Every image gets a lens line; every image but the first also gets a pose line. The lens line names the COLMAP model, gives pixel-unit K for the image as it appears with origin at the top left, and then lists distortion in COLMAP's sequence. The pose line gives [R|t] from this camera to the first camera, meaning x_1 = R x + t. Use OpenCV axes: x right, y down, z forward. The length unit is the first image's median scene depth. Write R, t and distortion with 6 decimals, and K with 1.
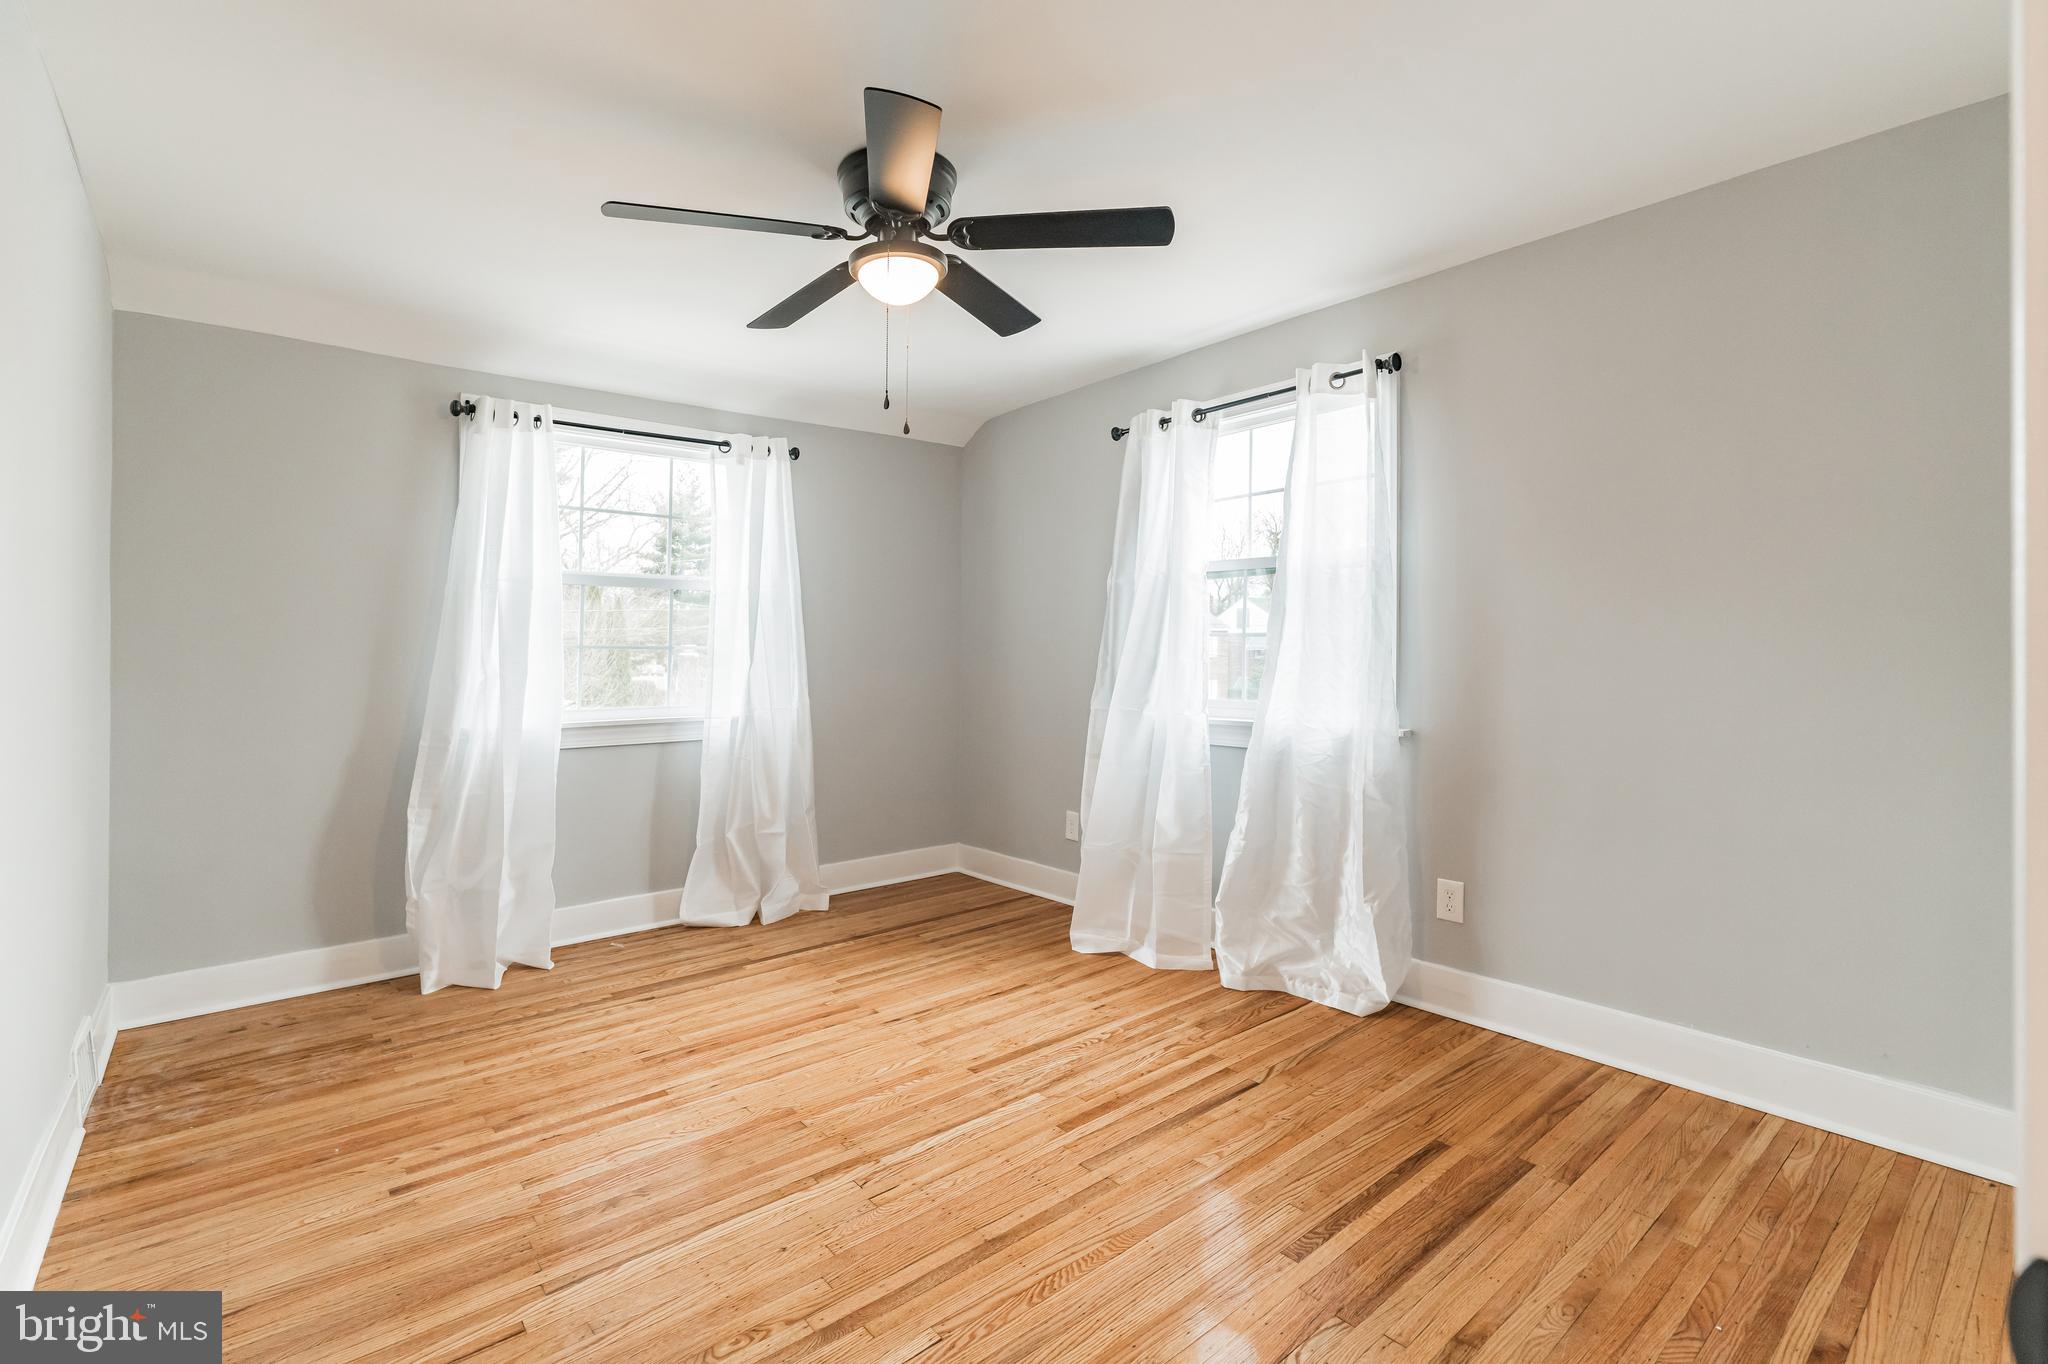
lens RADIAL K [[929.1, 0, 1033.4], [0, 929.1, 677.9], [0, 0, 1]] dist [-0.003117, 0.000678]
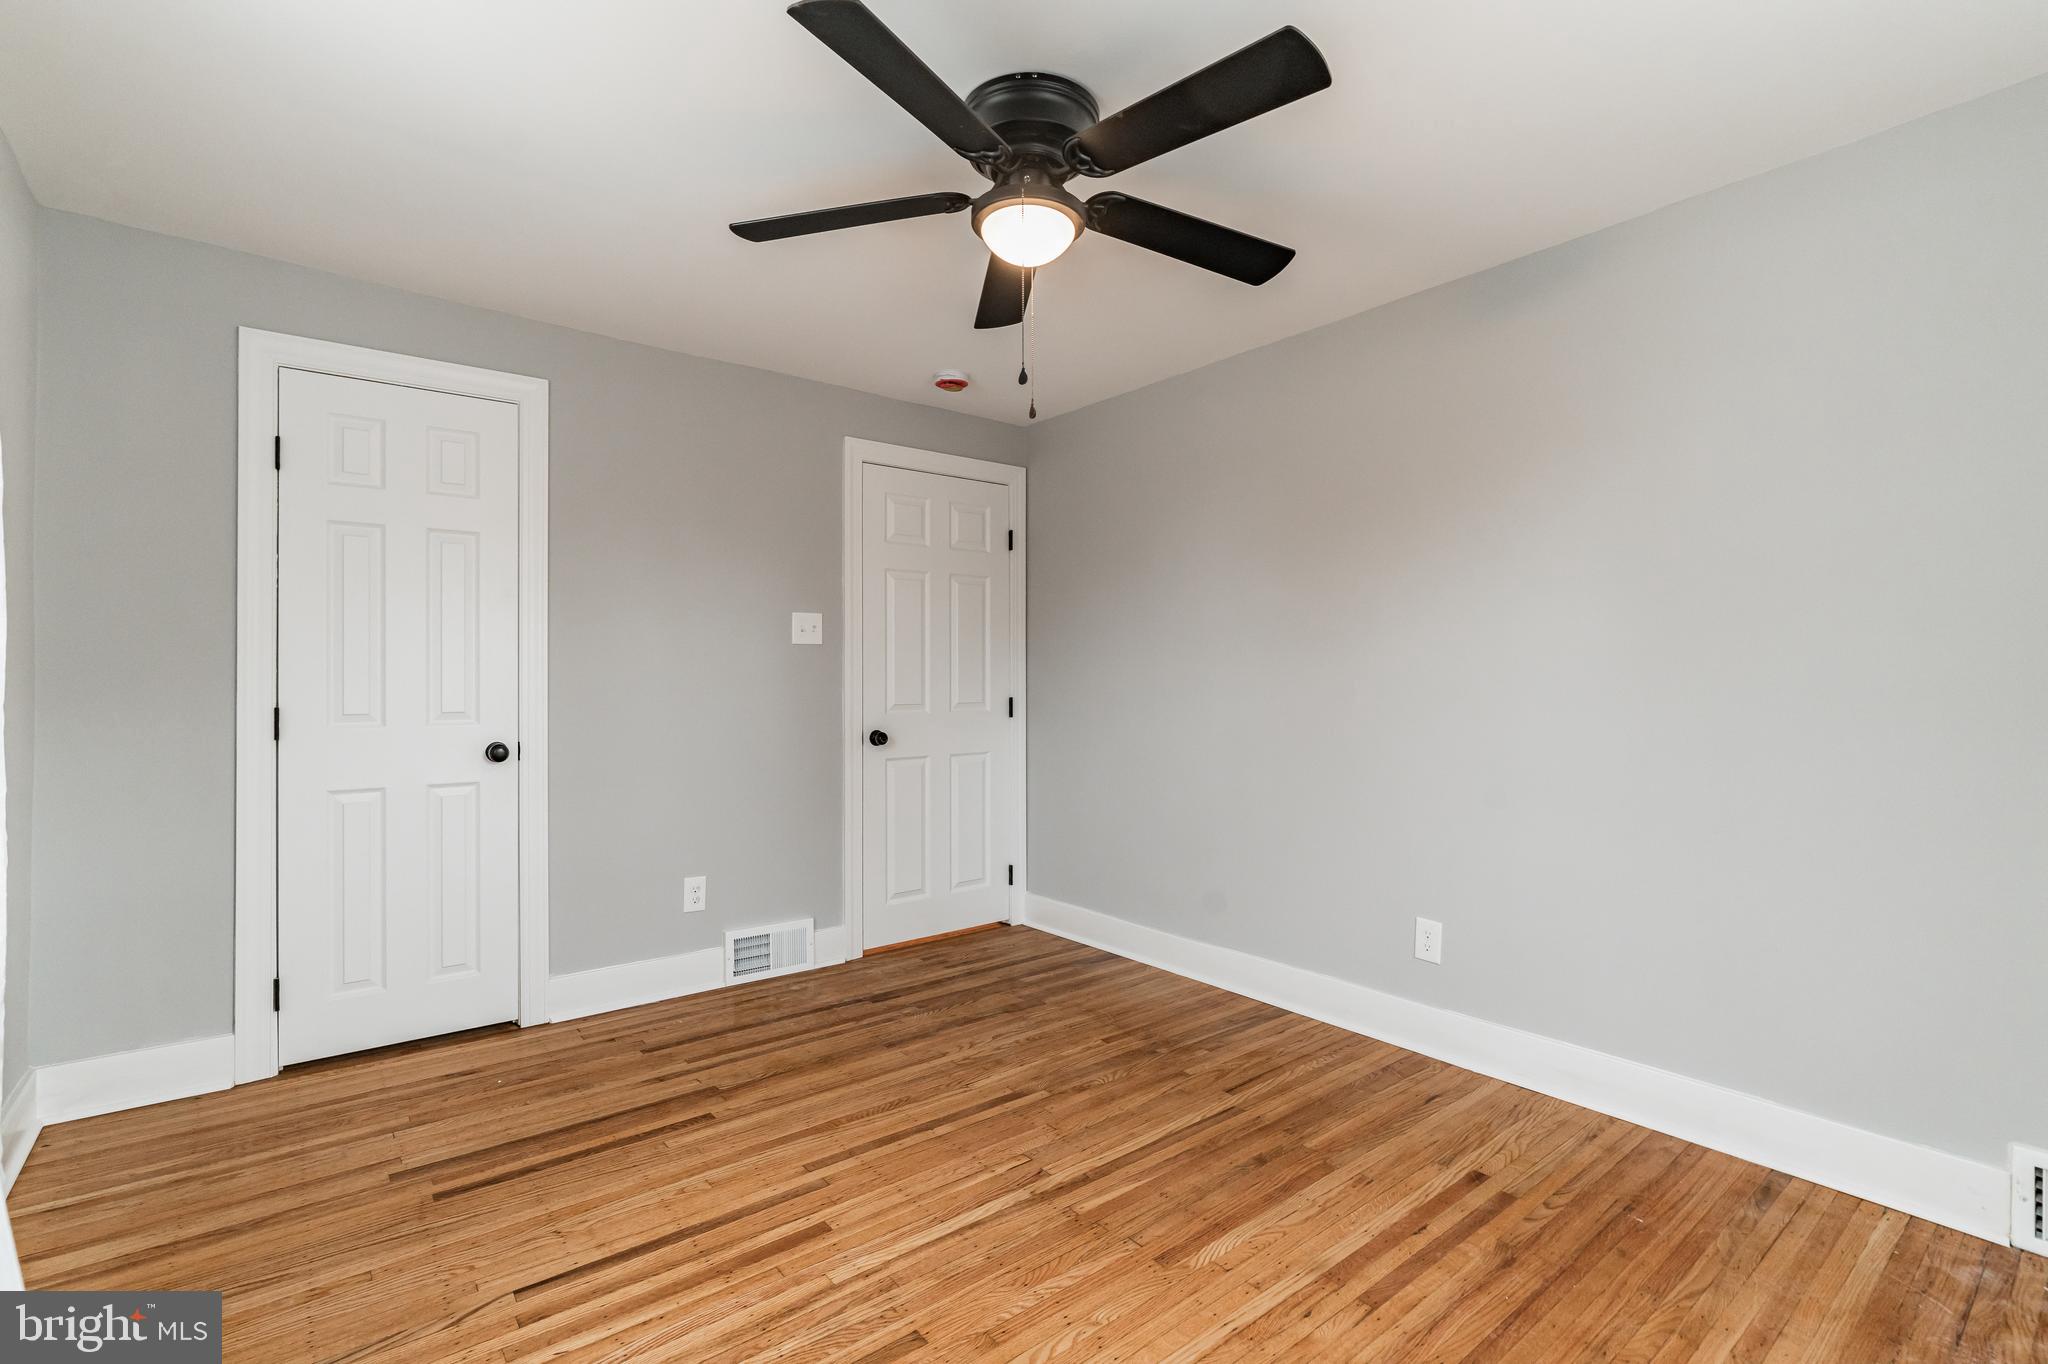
lens RADIAL K [[929.1, 0, 1033.4], [0, 929.1, 677.9], [0, 0, 1]] dist [-0.003117, 0.000678]
pose [[-0.999741, 0.007319, 0.021532, -0.186790], [0.007941, 0.999549, 0.028947, -0.045564], [-0.021310, 0.029110, -0.999349, 1.890075]]
